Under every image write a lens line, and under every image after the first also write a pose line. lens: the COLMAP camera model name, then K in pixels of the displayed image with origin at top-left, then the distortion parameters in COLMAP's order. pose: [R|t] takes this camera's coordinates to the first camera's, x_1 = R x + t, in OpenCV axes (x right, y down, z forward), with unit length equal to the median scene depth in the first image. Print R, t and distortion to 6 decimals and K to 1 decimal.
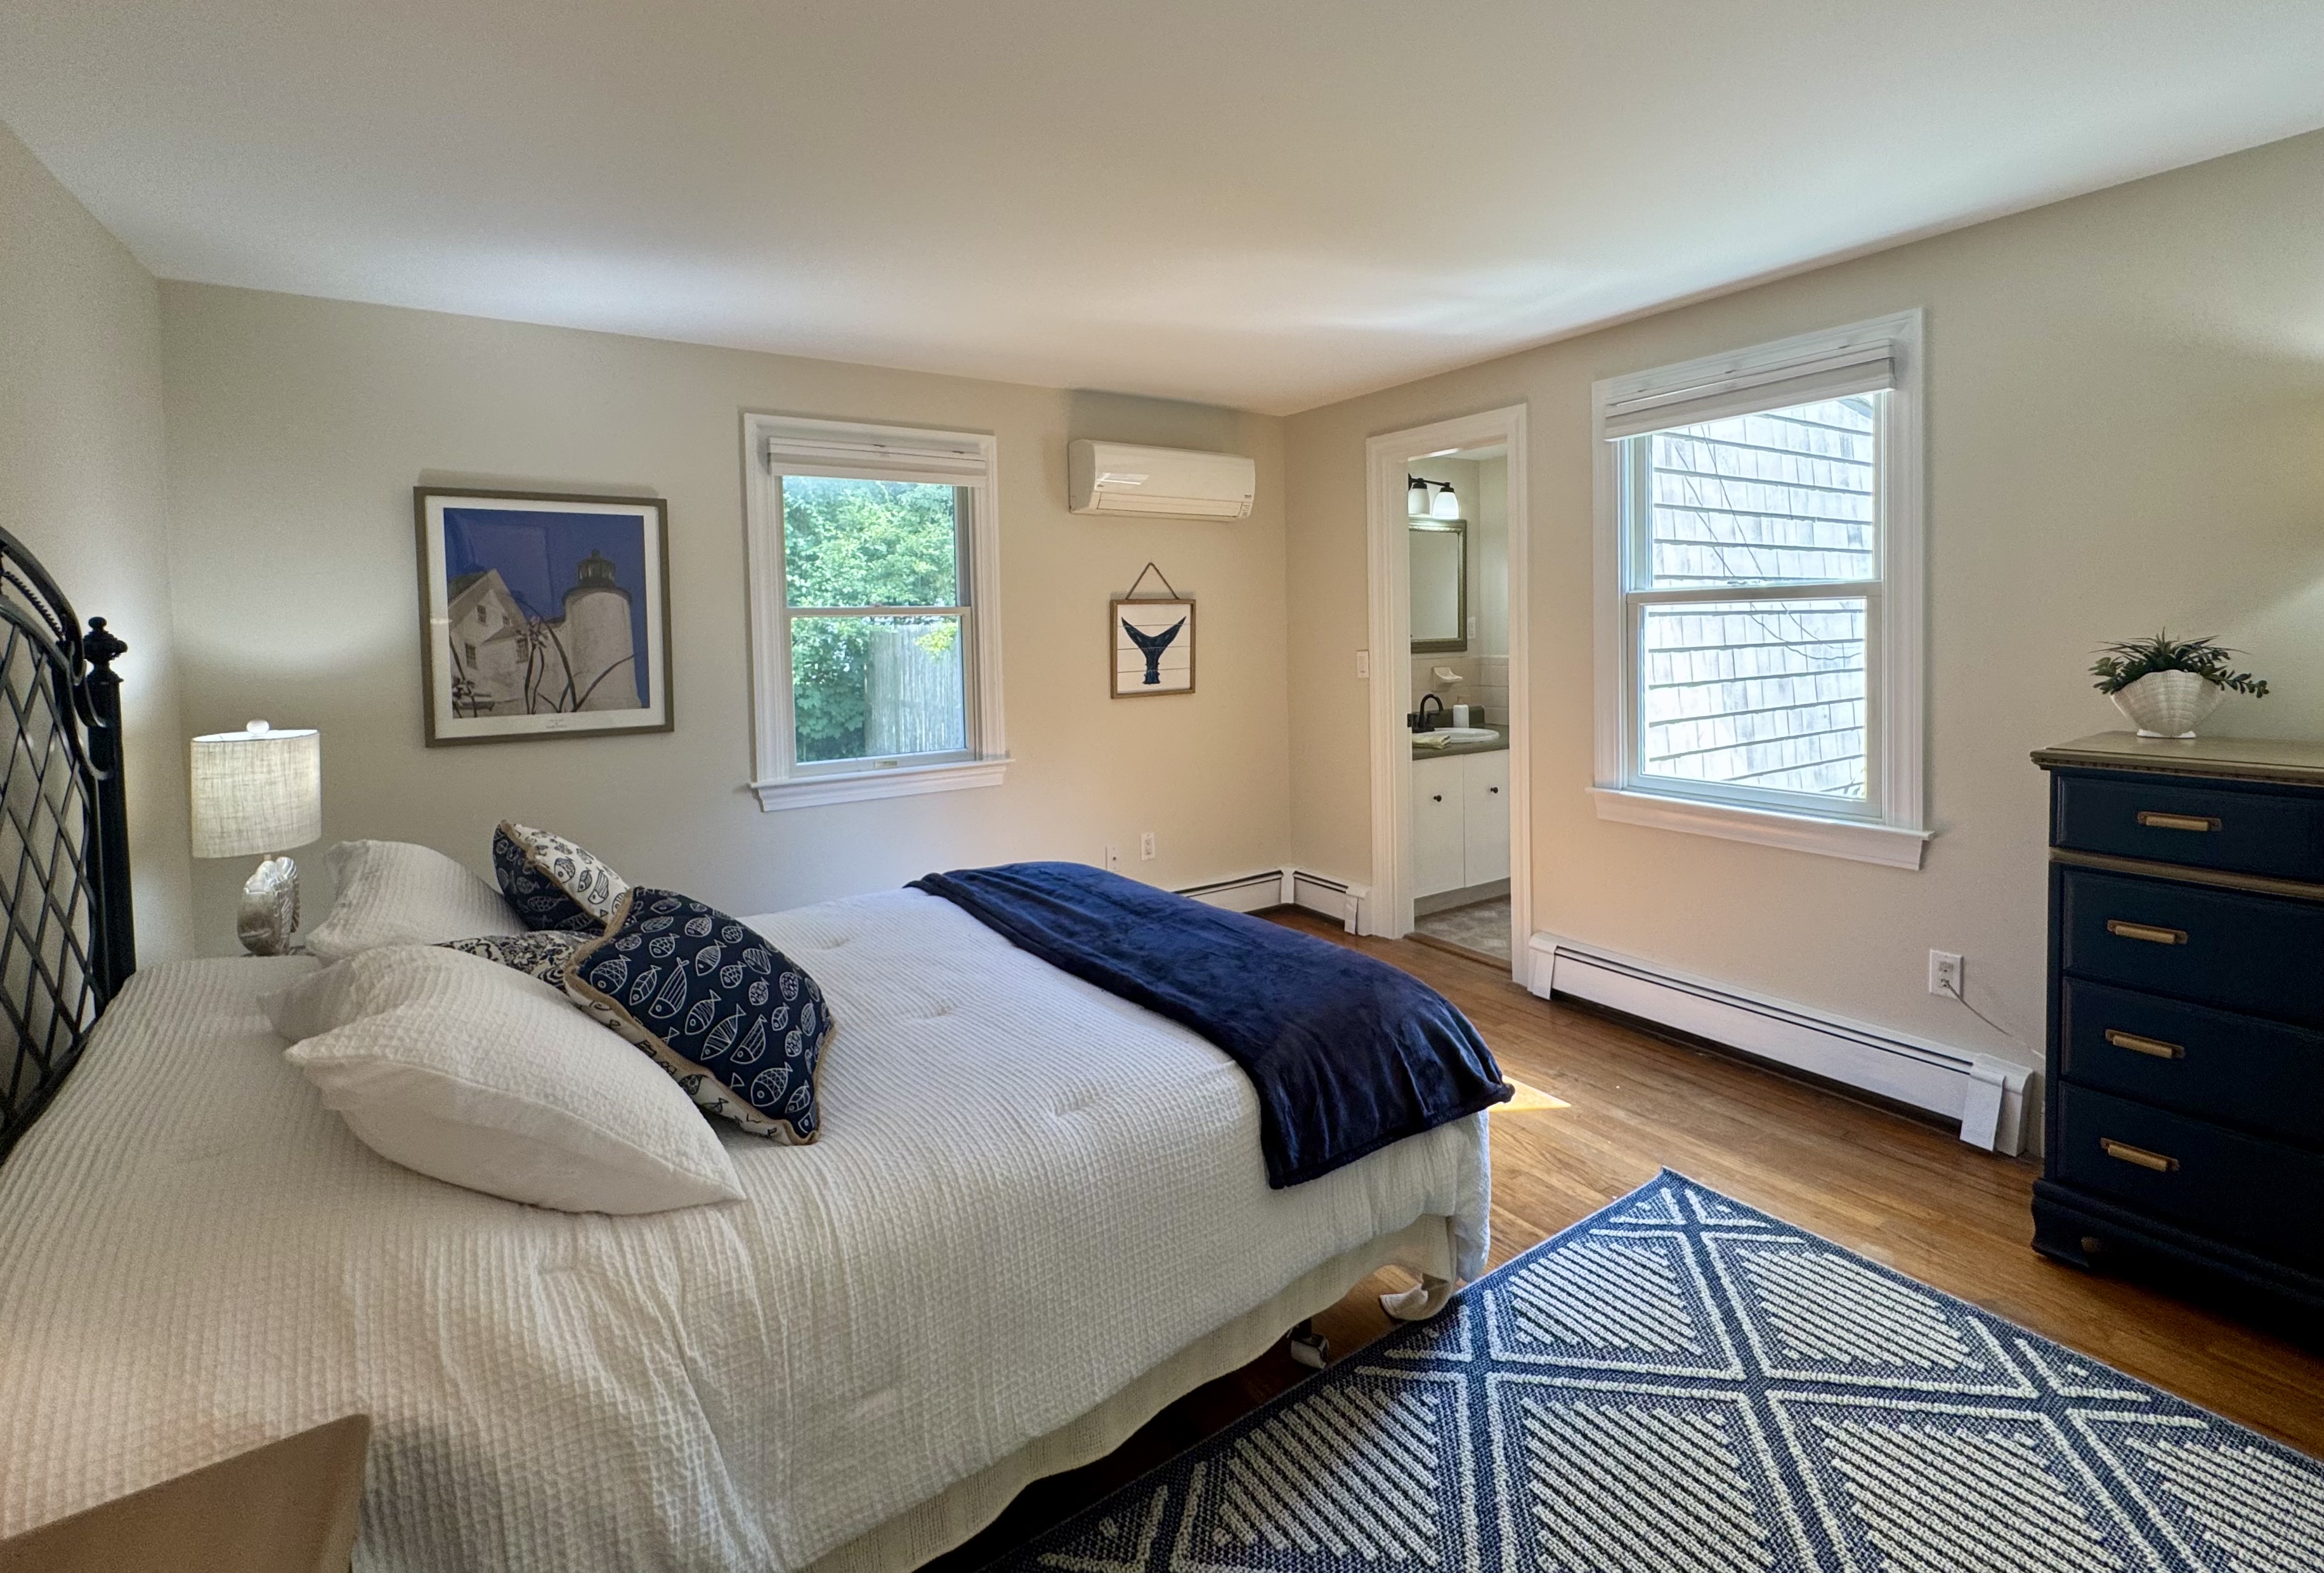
lens RADIAL K [[1030.0, 0, 1166.0], [0, 1030.0, 784.7], [0, 0, 1]] dist [-0.009112, 0.000245]
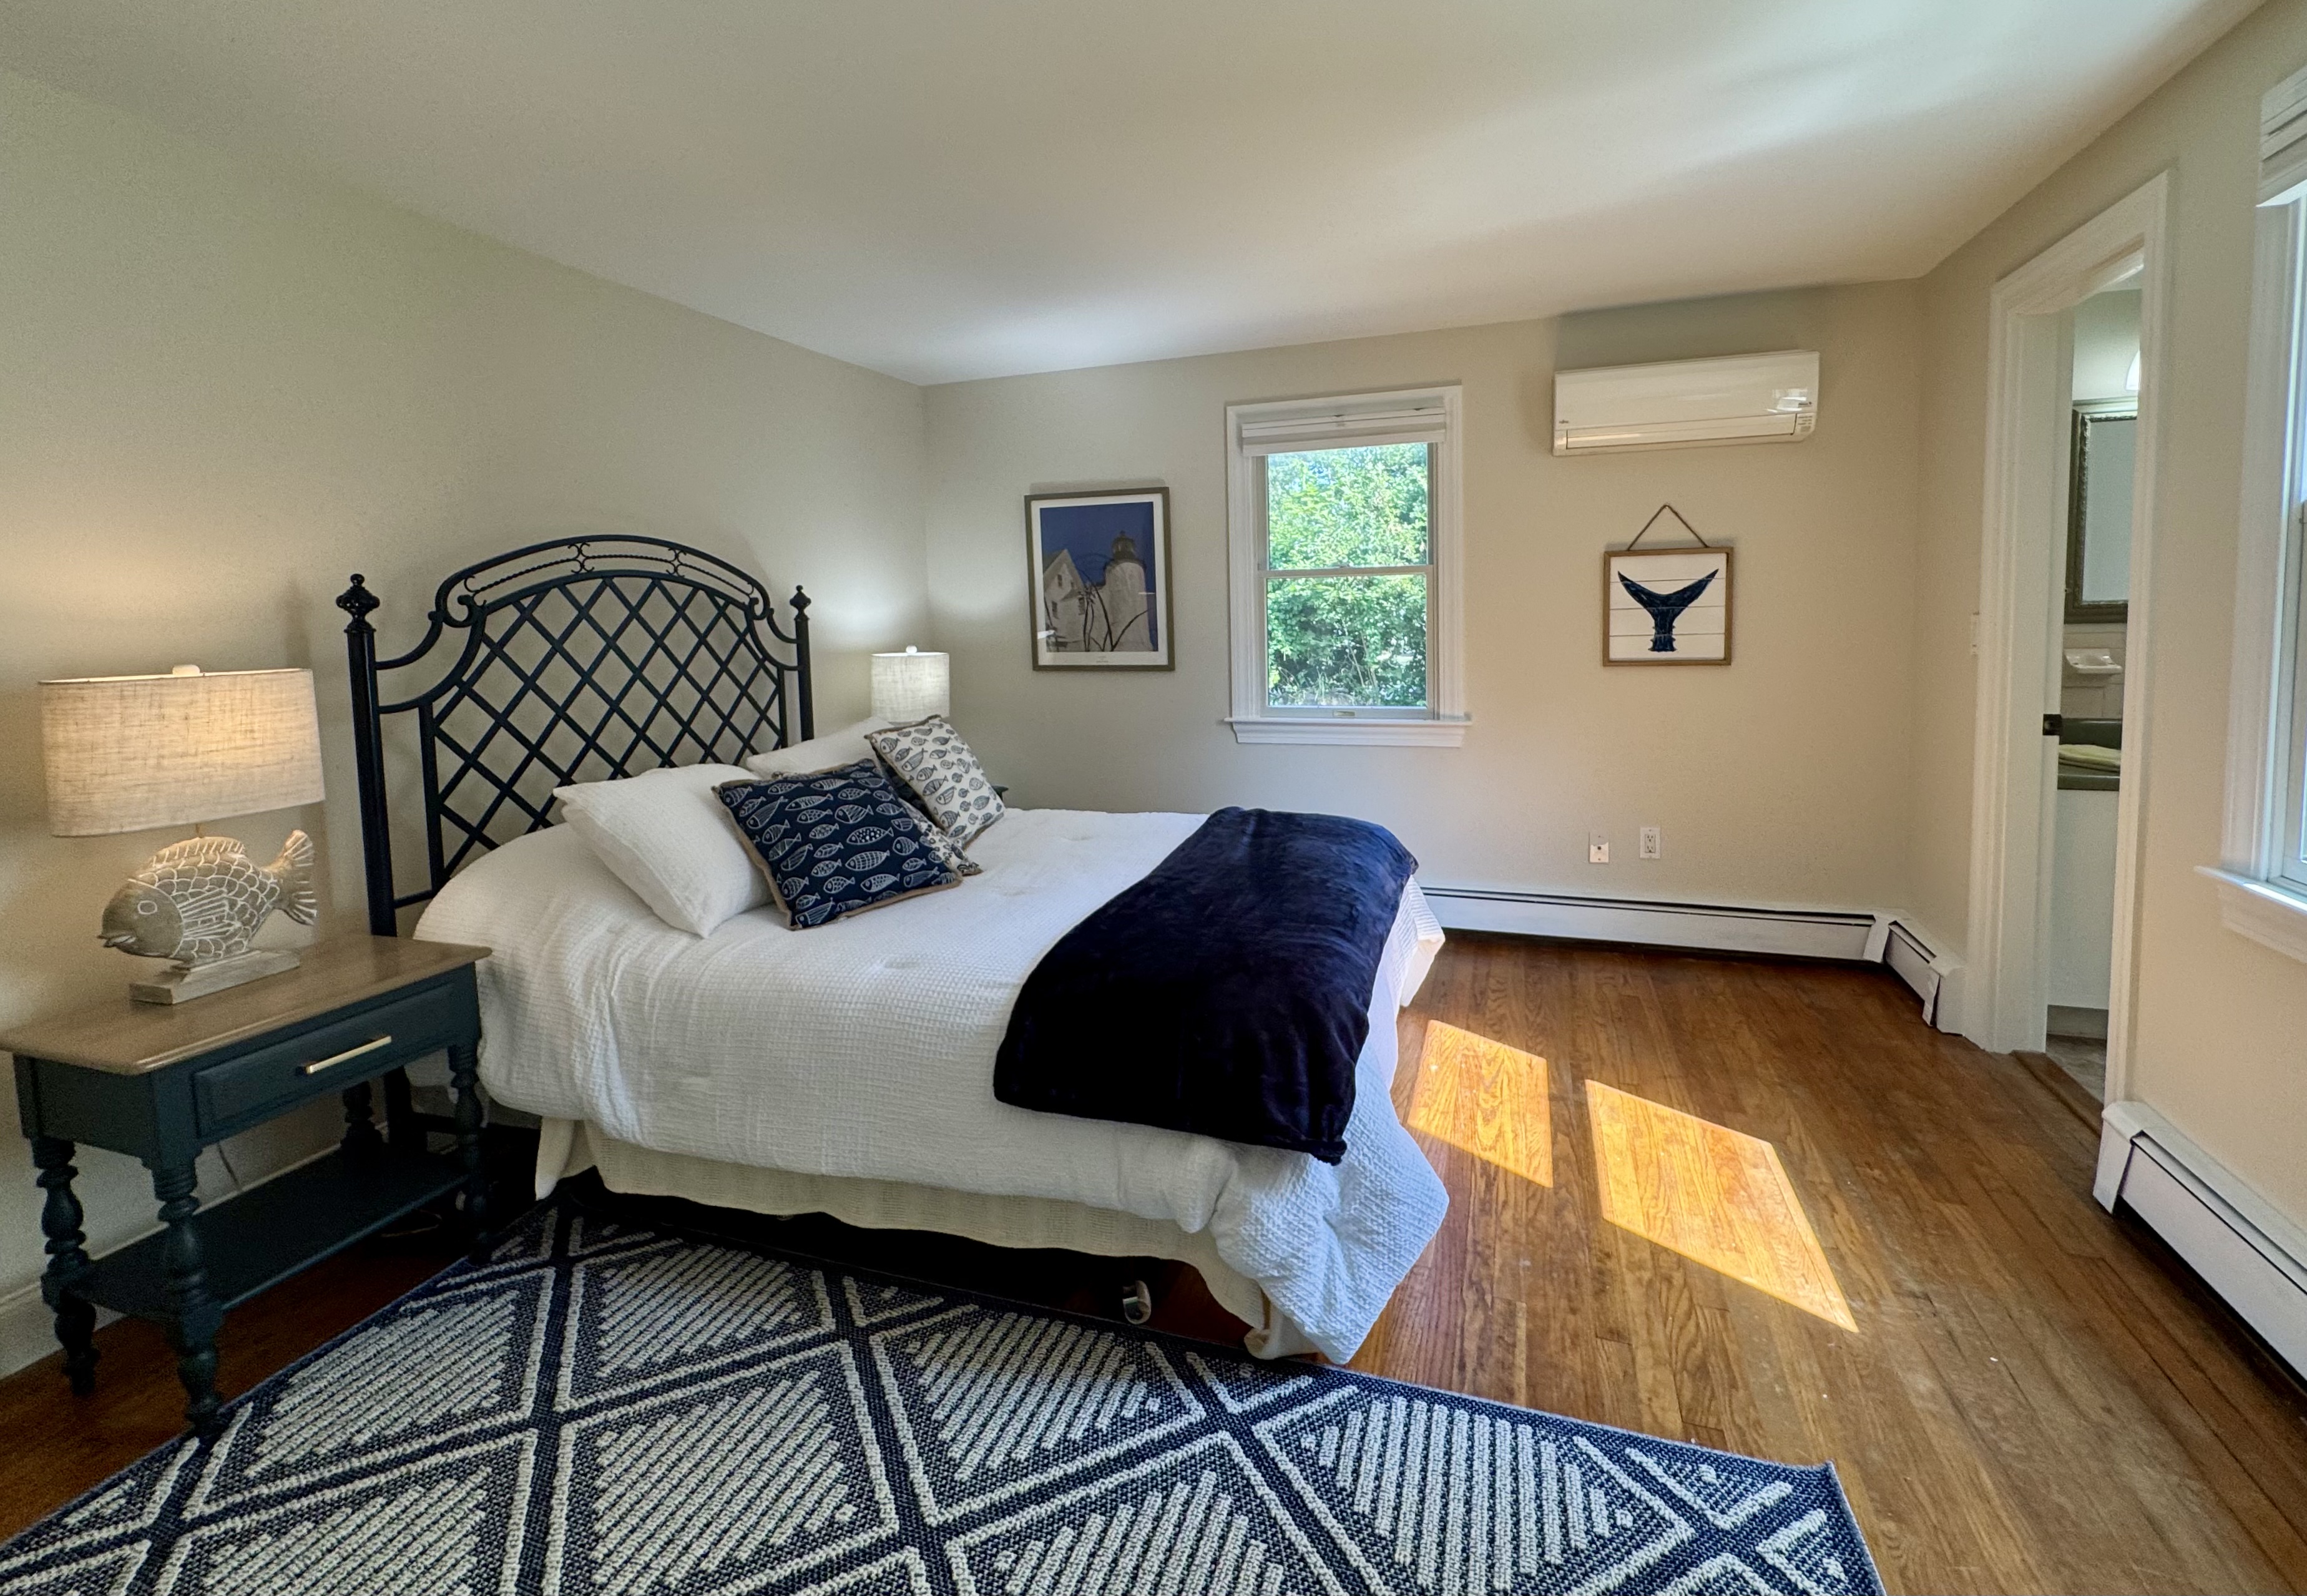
lens RADIAL K [[972.3, 0, 1163.4], [0, 972.3, 799.5], [0, 0, 1]] dist [-0.003605, 0.000225]
pose [[0.600875, 0.158414, -0.783489, 0.516055], [-0.111446, 0.987195, 0.114131, -0.031806], [0.791536, 0.018738, 0.610835, 0.265848]]
